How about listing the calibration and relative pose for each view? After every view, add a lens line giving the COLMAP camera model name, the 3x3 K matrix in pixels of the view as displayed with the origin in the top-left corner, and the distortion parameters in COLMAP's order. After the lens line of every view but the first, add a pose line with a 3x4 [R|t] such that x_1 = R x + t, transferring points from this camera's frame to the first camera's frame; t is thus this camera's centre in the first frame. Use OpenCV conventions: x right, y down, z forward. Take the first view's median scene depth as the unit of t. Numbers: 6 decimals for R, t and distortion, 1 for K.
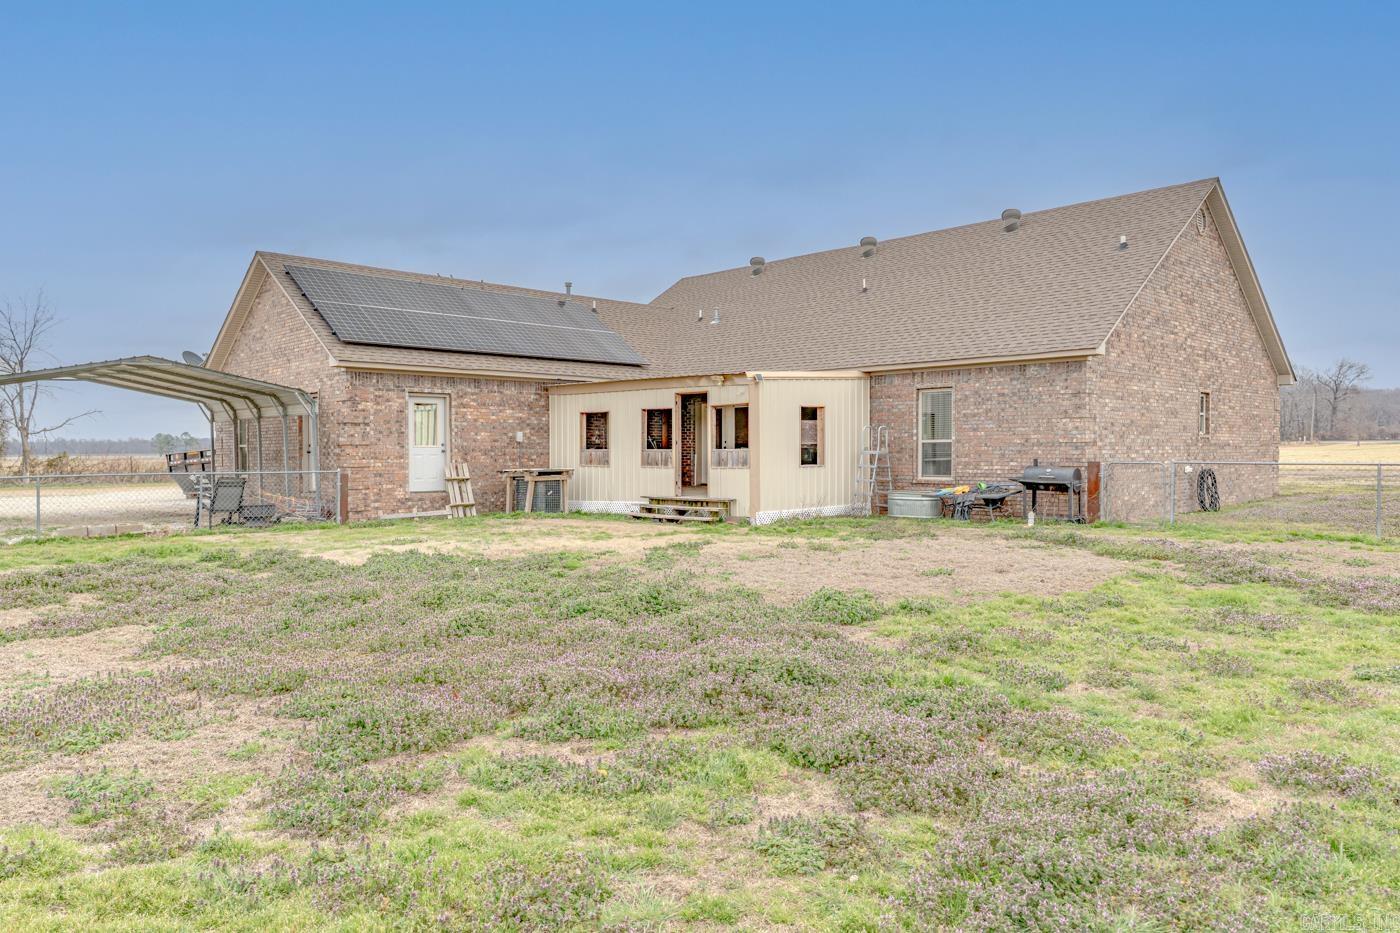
lens RADIAL K [[950.3, 0, 700.0], [0, 950.3, 466.5], [0, 0, 1]] dist [0.007257, 0.001037]
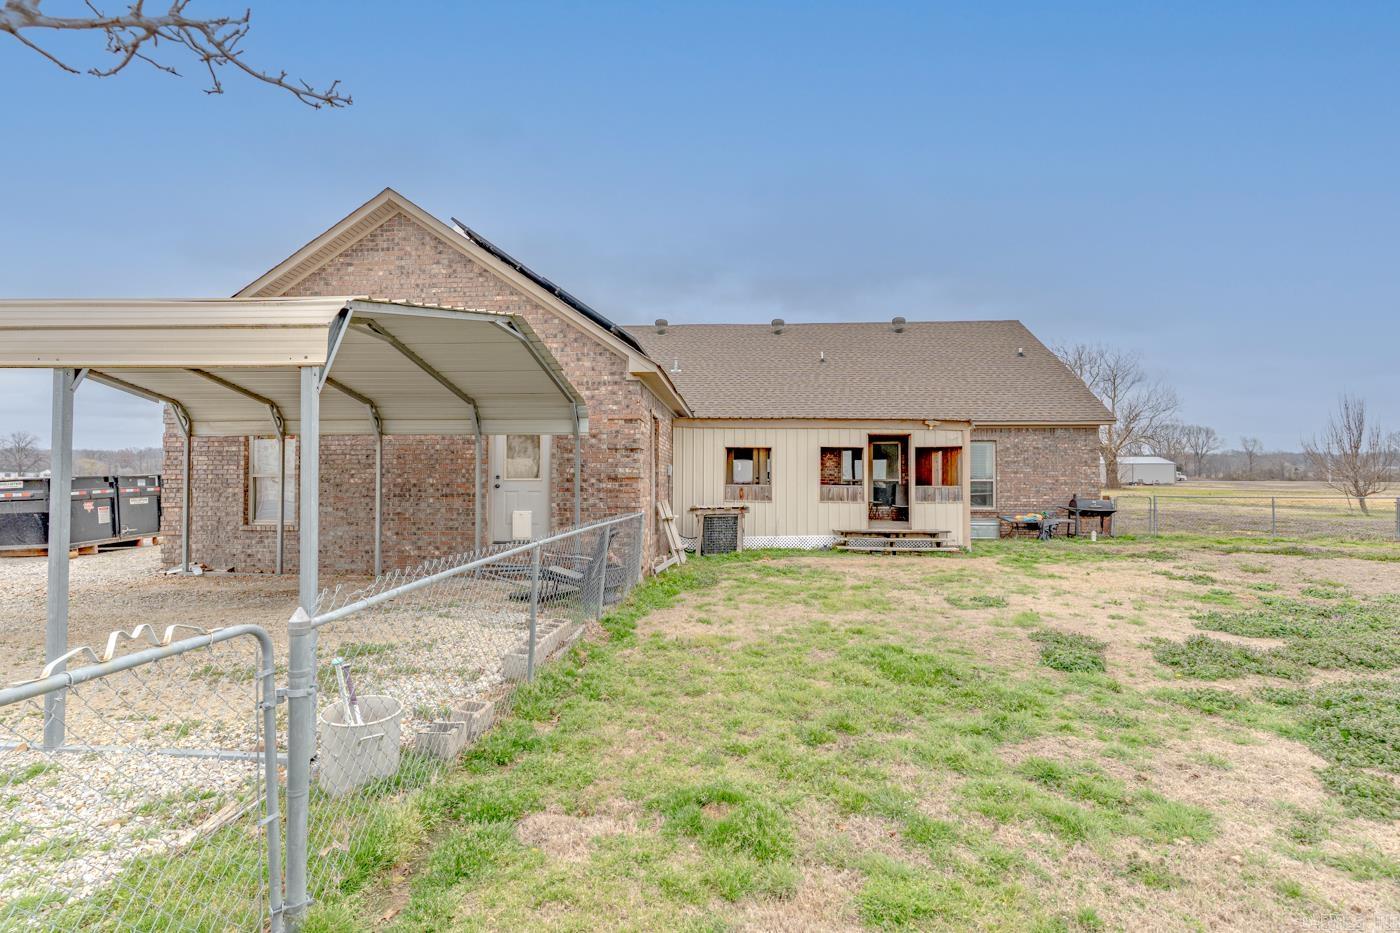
lens RADIAL K [[662.0, 0, 700.0], [0, 662.0, 466.5], [0, 0, 1]] dist [0.000465, 0.000039]
pose [[0.750724, 0.024031, 0.660178, -0.666262], [0.004657, 0.999121, -0.041664, -0.009438], [-0.660599, 0.034353, 0.749952, 0.564571]]
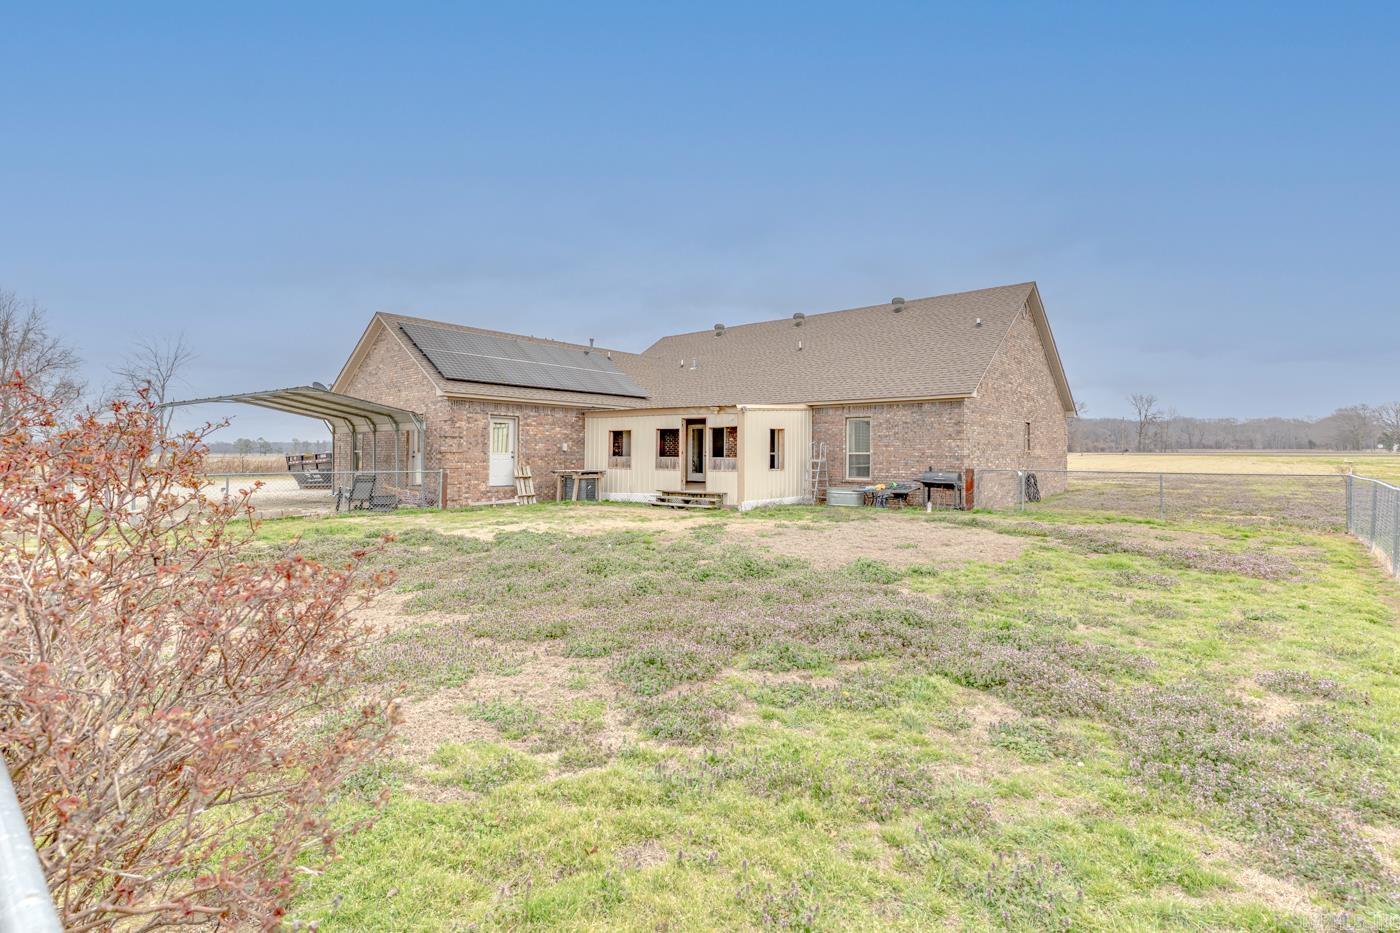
lens RADIAL K [[665.5, 0, 698.6], [0, 665.5, 439.6], [0, 0, 1]] dist [0.004443, 0.000812]
pose [[0.996141, 0.011422, 0.087025, -0.088253], [-0.007957, 0.999166, -0.040061, -0.004904], [-0.087410, 0.039214, 0.995400, -0.001791]]
